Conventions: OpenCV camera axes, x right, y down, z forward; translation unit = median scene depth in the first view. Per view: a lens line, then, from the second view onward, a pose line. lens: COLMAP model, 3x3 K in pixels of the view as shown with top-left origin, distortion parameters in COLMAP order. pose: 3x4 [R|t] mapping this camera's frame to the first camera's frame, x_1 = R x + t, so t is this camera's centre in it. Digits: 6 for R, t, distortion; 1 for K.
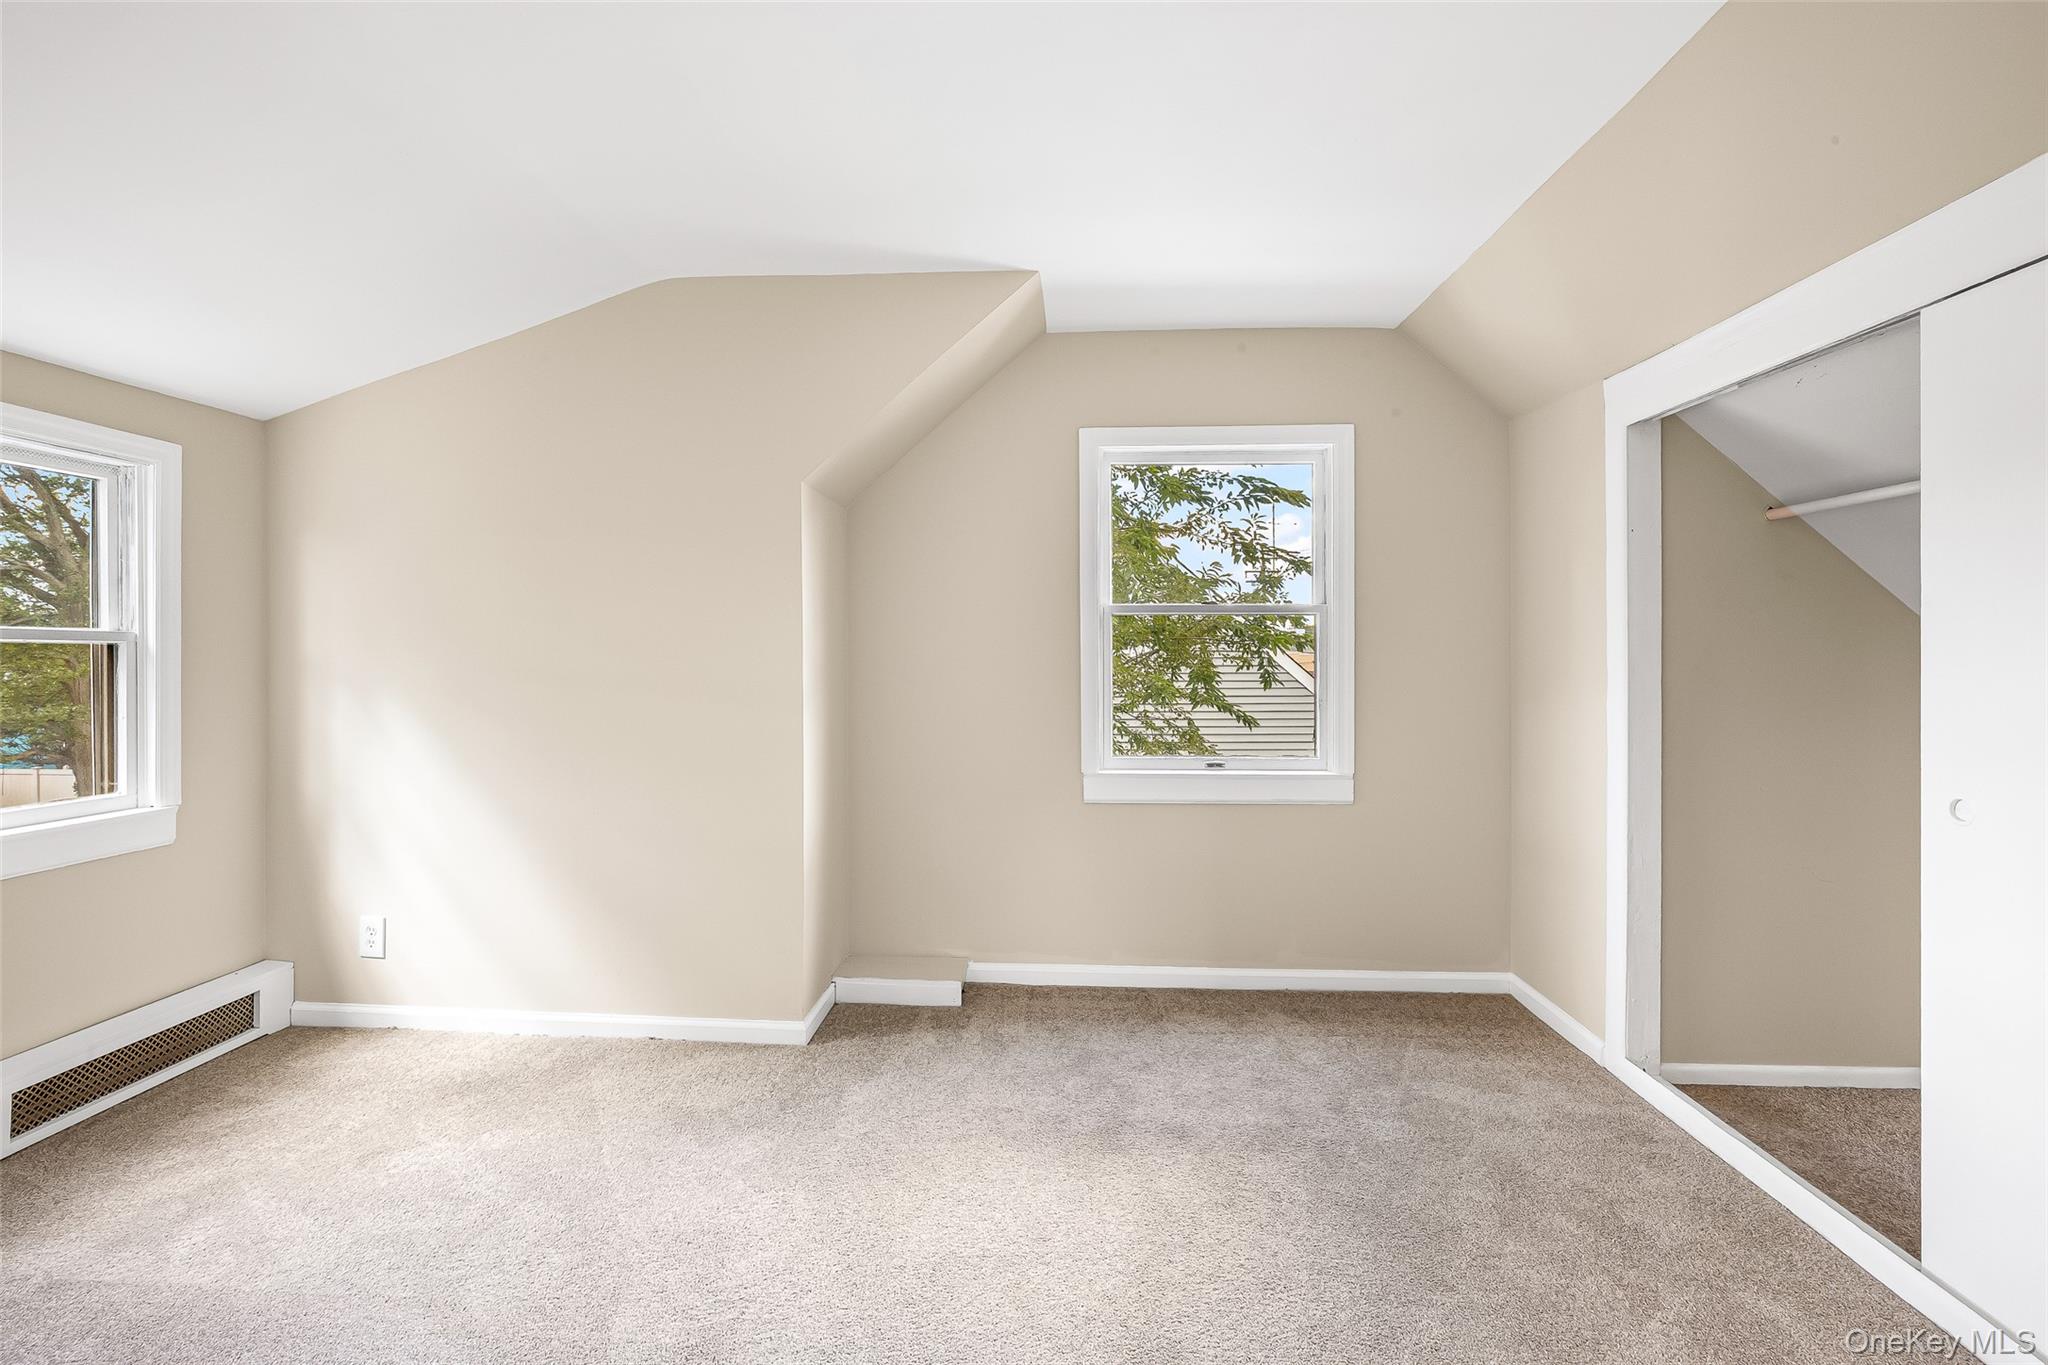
lens RADIAL K [[921.6, 0, 1023.2], [0, 921.6, 665.6], [0, 0, 1]] dist [0.000590, 0.000086]
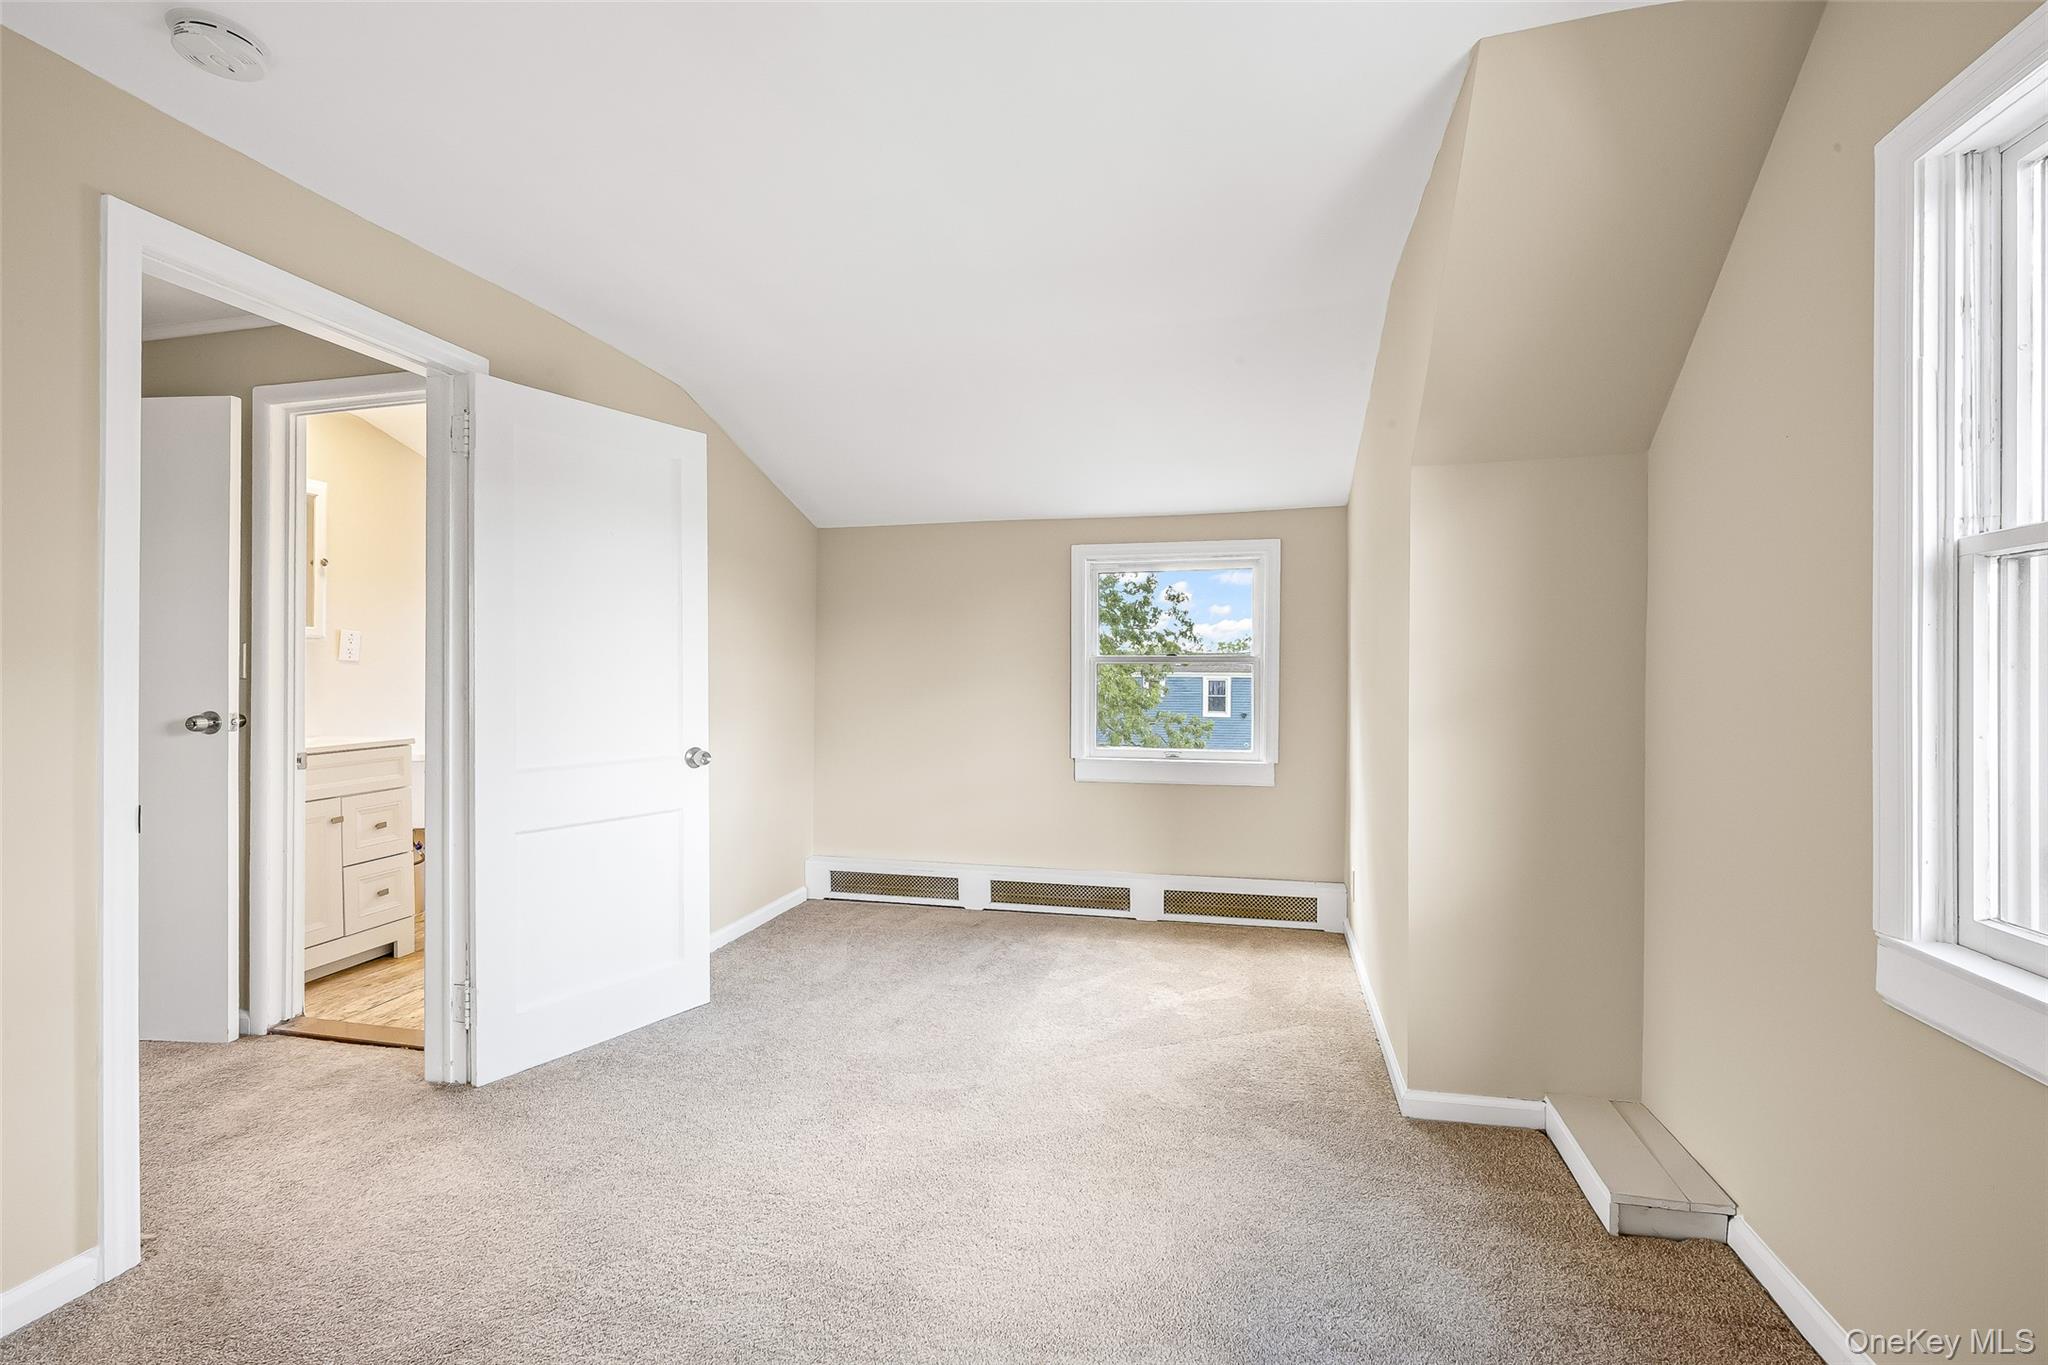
lens RADIAL K [[921.6, 0, 1023.2], [0, 921.6, 665.6], [0, 0, 1]] dist [0.000590, 0.000086]
pose [[-0.199684, -0.003247, -0.979855, 0.754826], [-0.006000, 0.999980, -0.002091, -0.012946], [0.979842, 0.005461, -0.199700, 0.891334]]
